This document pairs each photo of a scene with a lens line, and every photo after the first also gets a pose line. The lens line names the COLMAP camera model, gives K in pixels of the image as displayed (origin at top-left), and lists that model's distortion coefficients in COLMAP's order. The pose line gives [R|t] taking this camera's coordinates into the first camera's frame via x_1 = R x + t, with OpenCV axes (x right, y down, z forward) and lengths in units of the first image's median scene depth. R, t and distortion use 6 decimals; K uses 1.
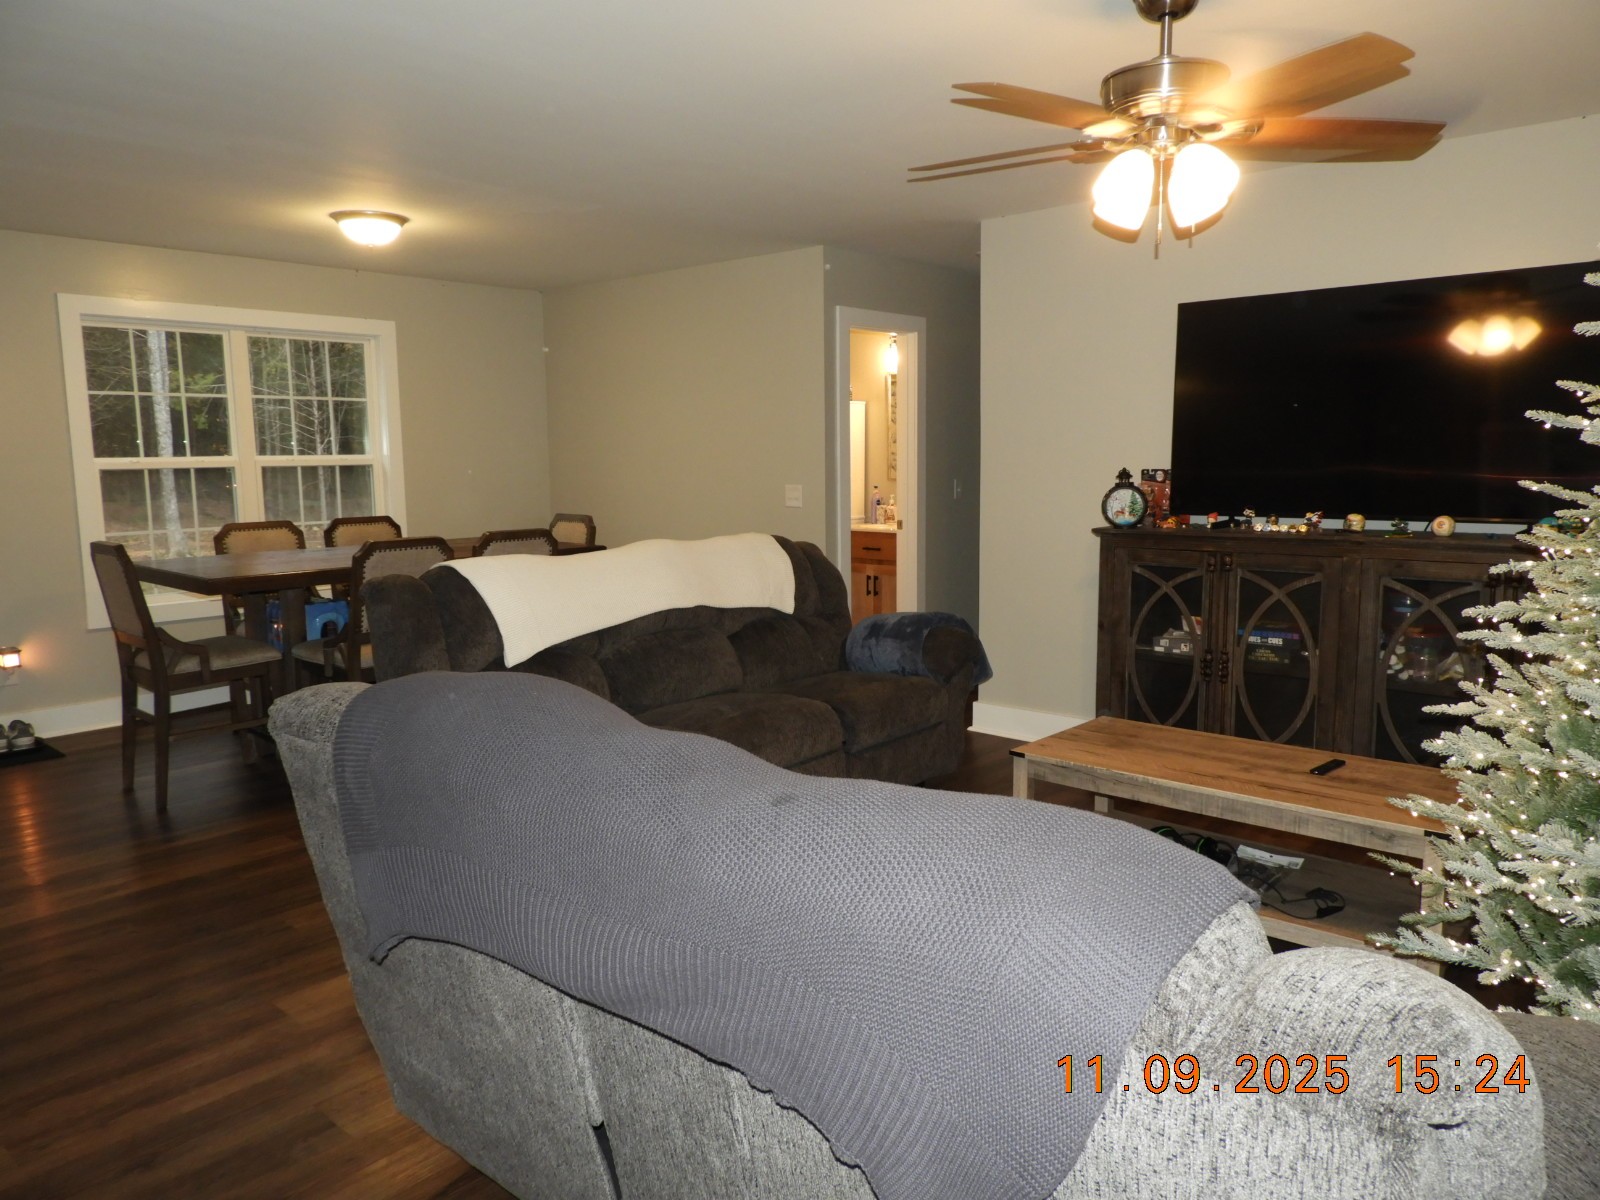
lens RADIAL K [[1136.3, 0, 800.3], [0, 1136.3, 603.5], [0, 0, 1]] dist [0.008237, -0.003052]
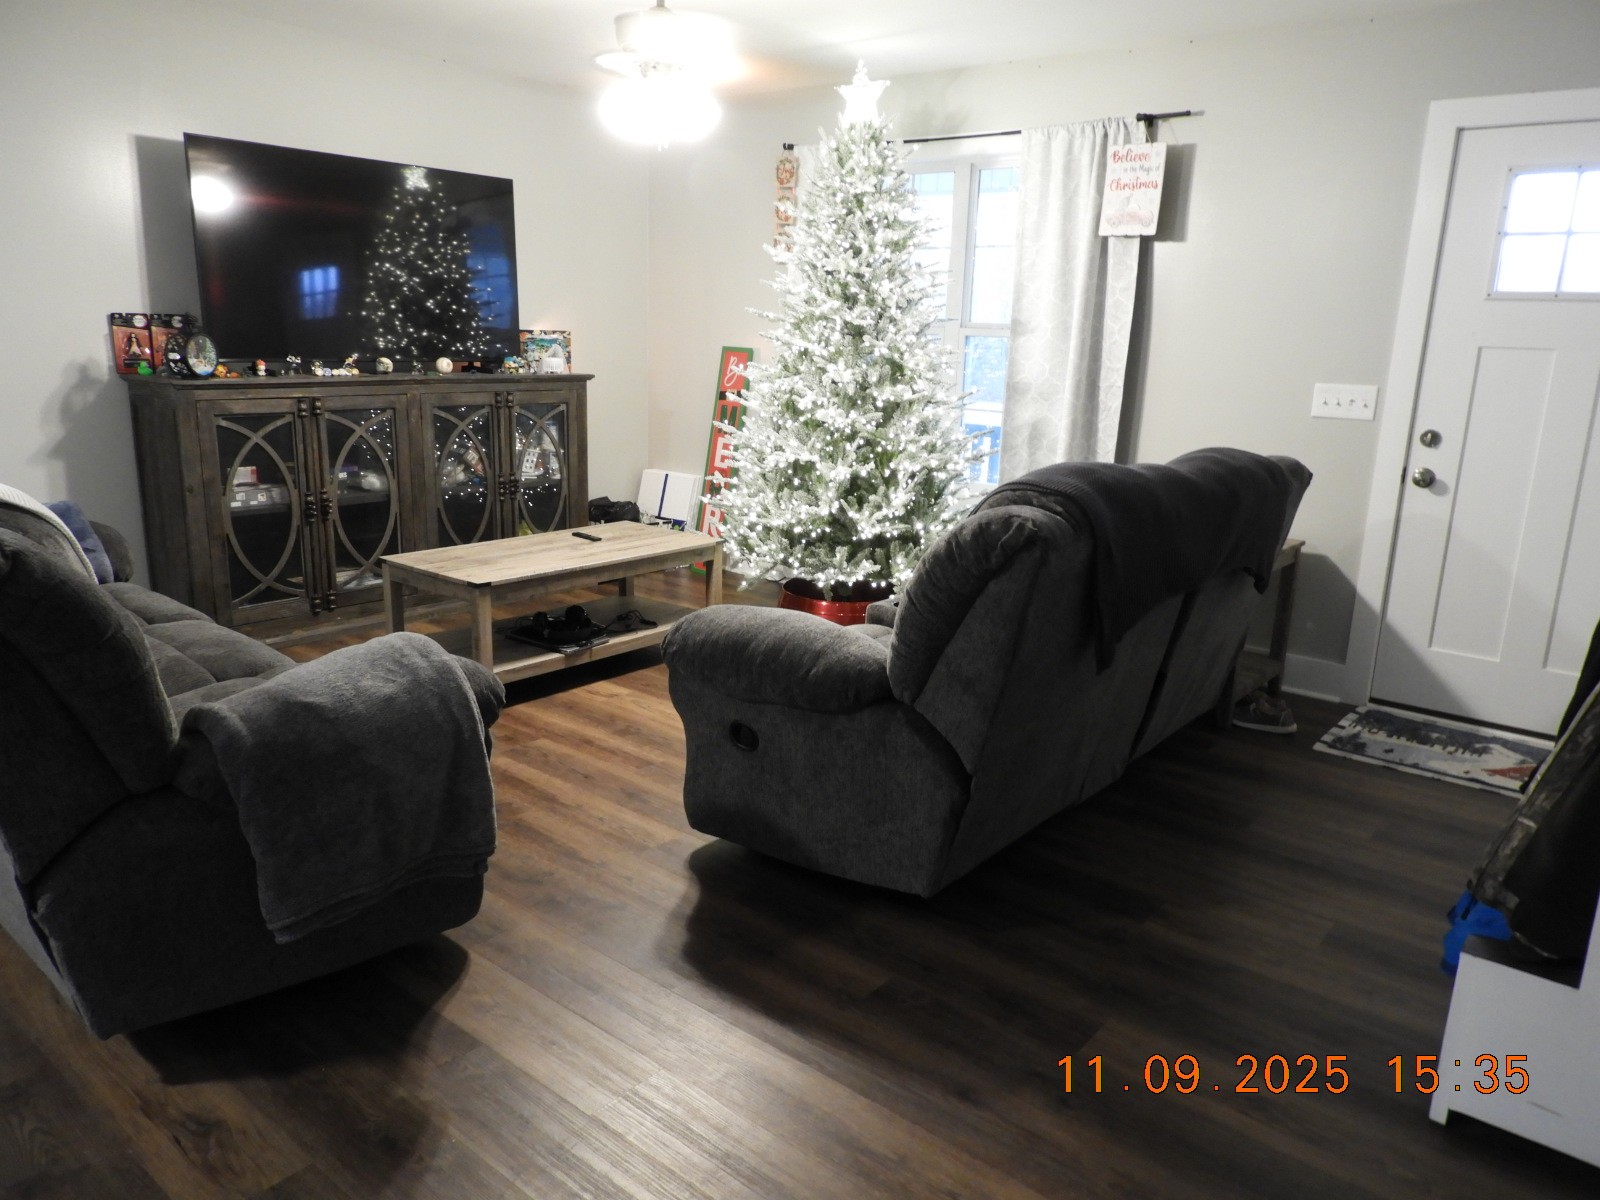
lens RADIAL K [[1136.3, 0, 800.7], [0, 1136.3, 603.2], [0, 0, 1]] dist [0.008237, -0.003052]
pose [[-0.040852, -0.230295, 0.972263, -0.552240], [0.097609, 0.967501, 0.233268, -0.047572], [-0.994386, 0.104431, -0.017045, 0.445793]]
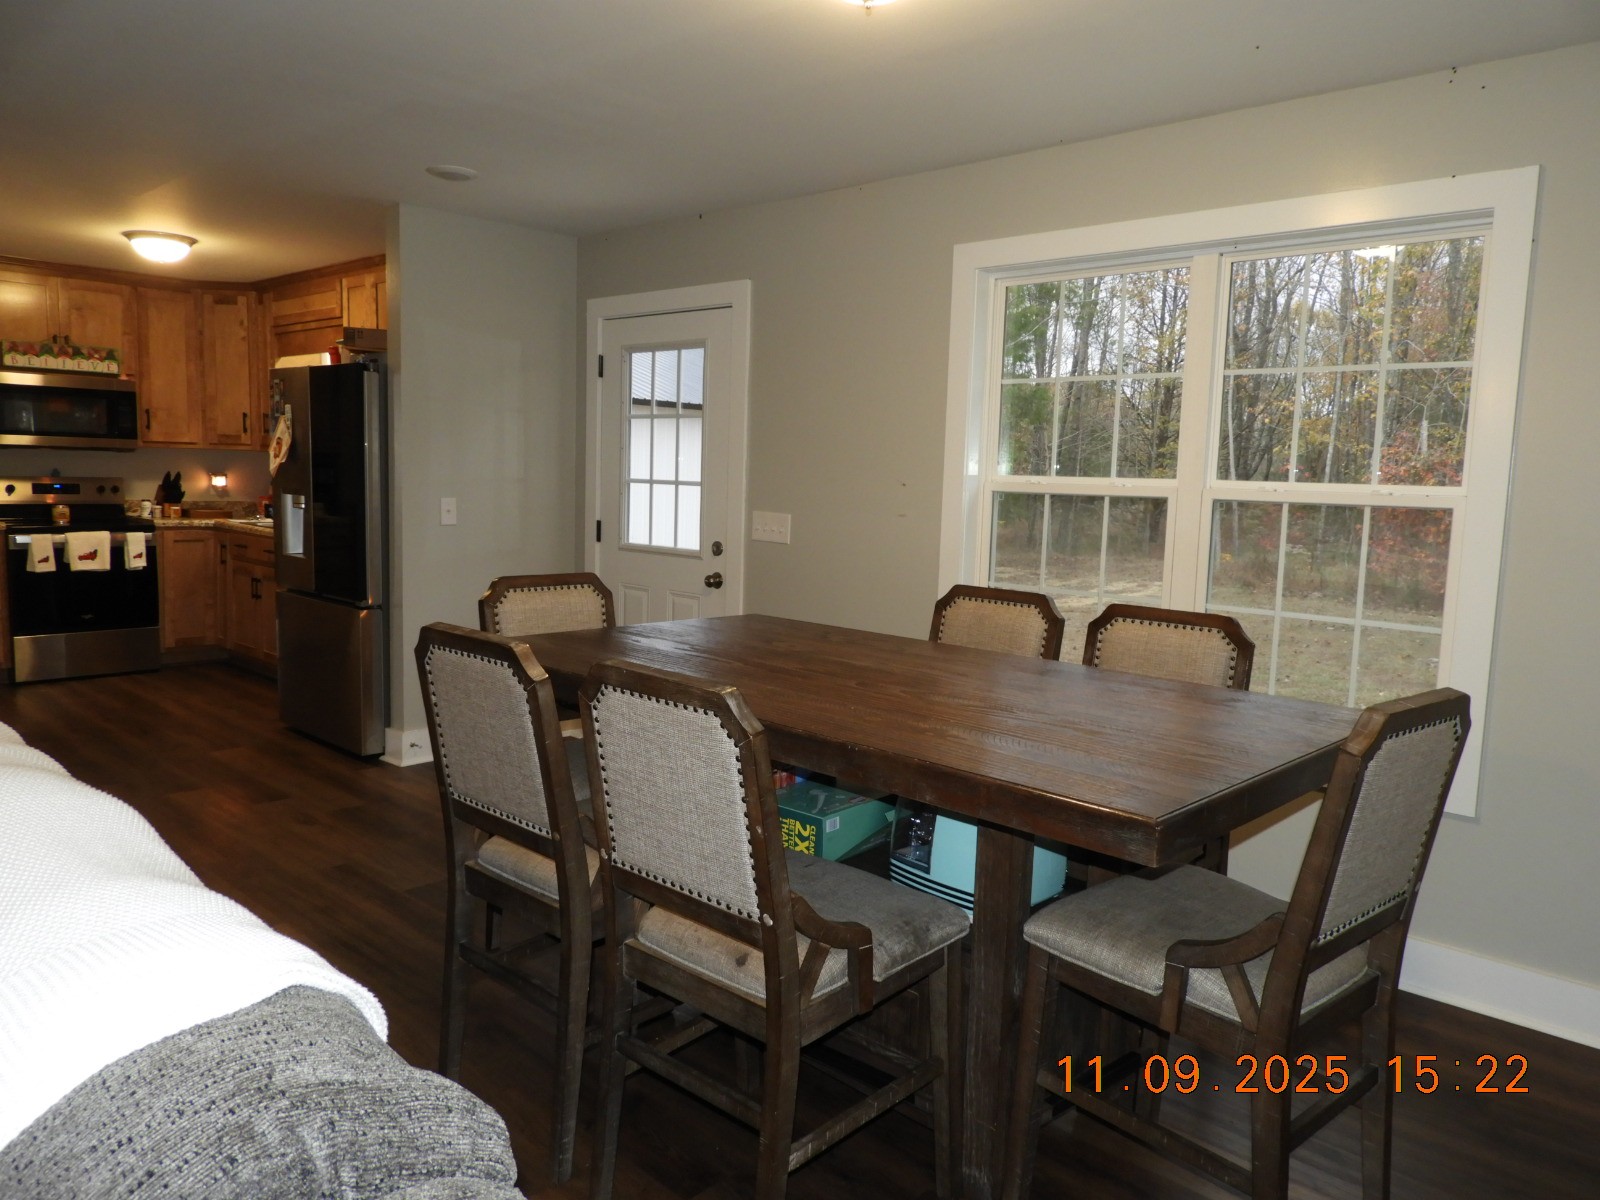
lens RADIAL K [[1136.3, 0, 802.6], [0, 1136.3, 604.9], [0, 0, 1]] dist [0.008237, -0.003052]
pose [[-0.023989, 0.127769, -0.991514, 0.092602], [-0.163955, 0.977867, 0.129977, -0.125491], [0.986176, 0.165682, -0.002510, 0.936603]]
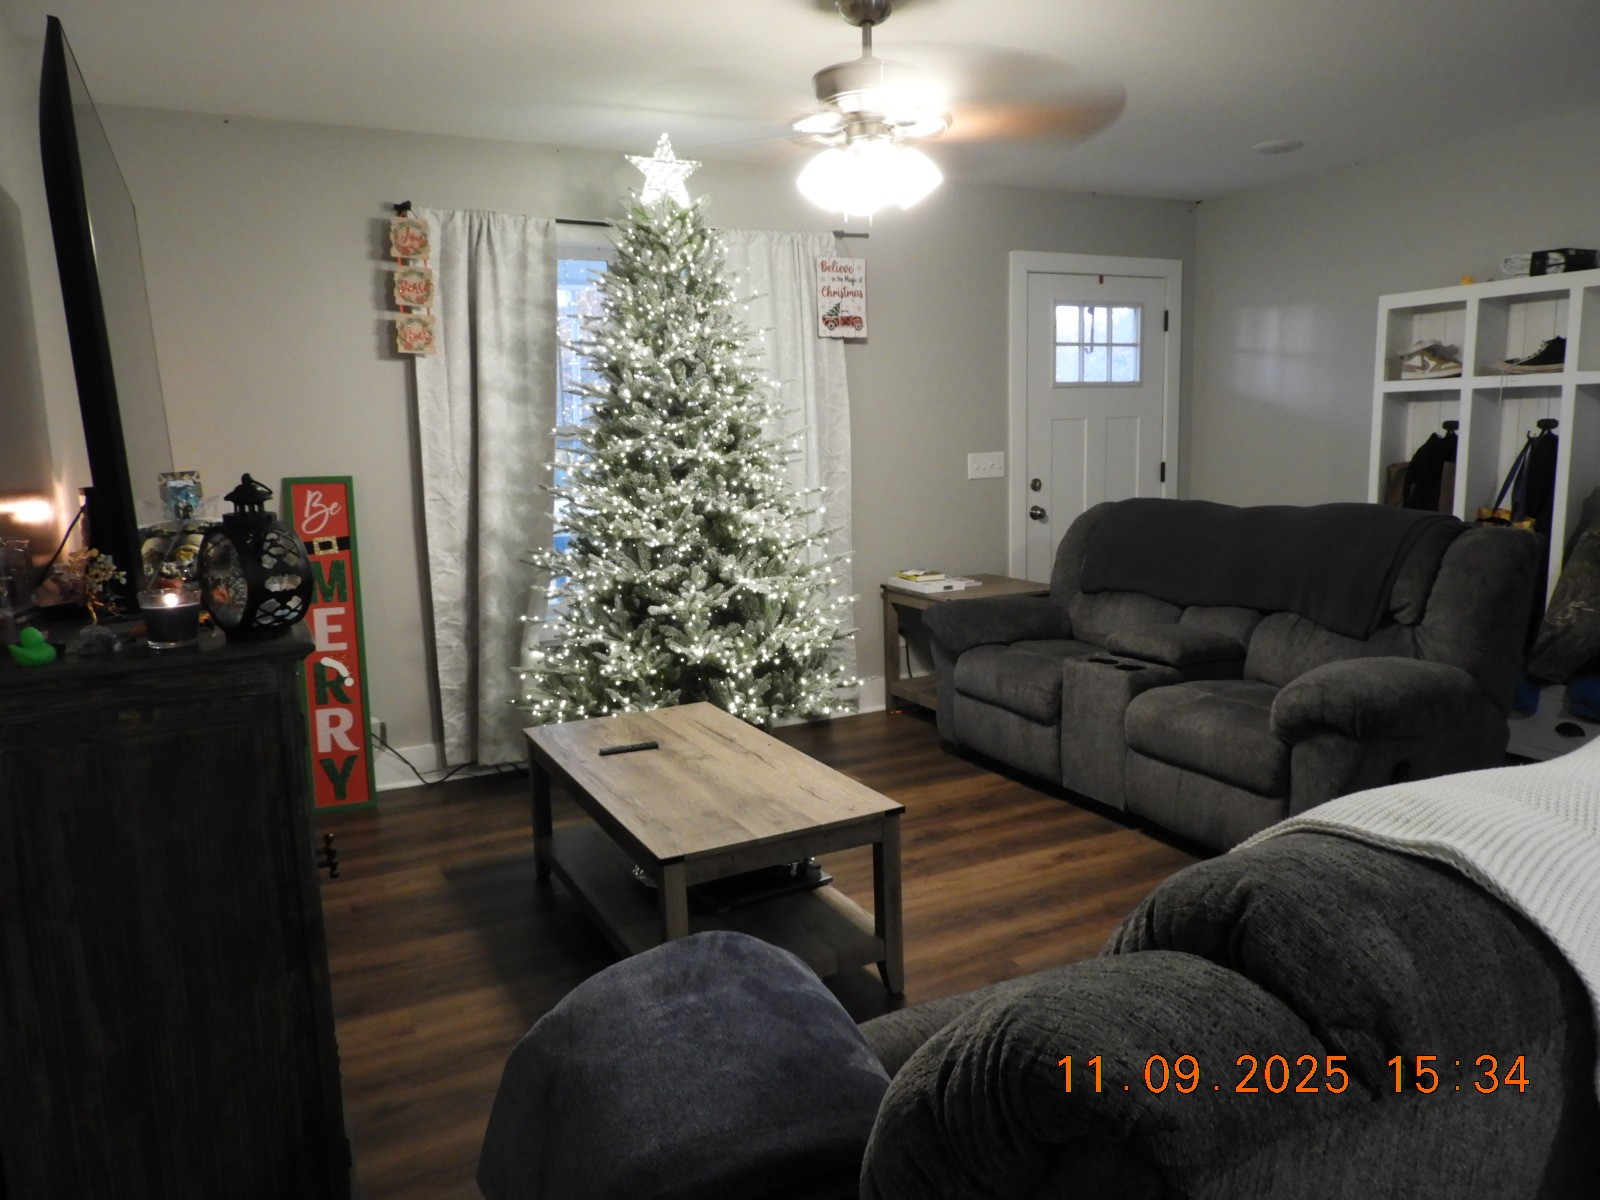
lens RADIAL K [[1136.3, 0, 797.0], [0, 1136.3, 603.2], [0, 0, 1]] dist [0.008237, -0.003052]
pose [[-0.933099, -0.018545, 0.359140, -0.011453], [0.084778, 0.959178, 0.269796, -0.132006], [-0.349483, 0.282194, -0.893436, 1.039141]]
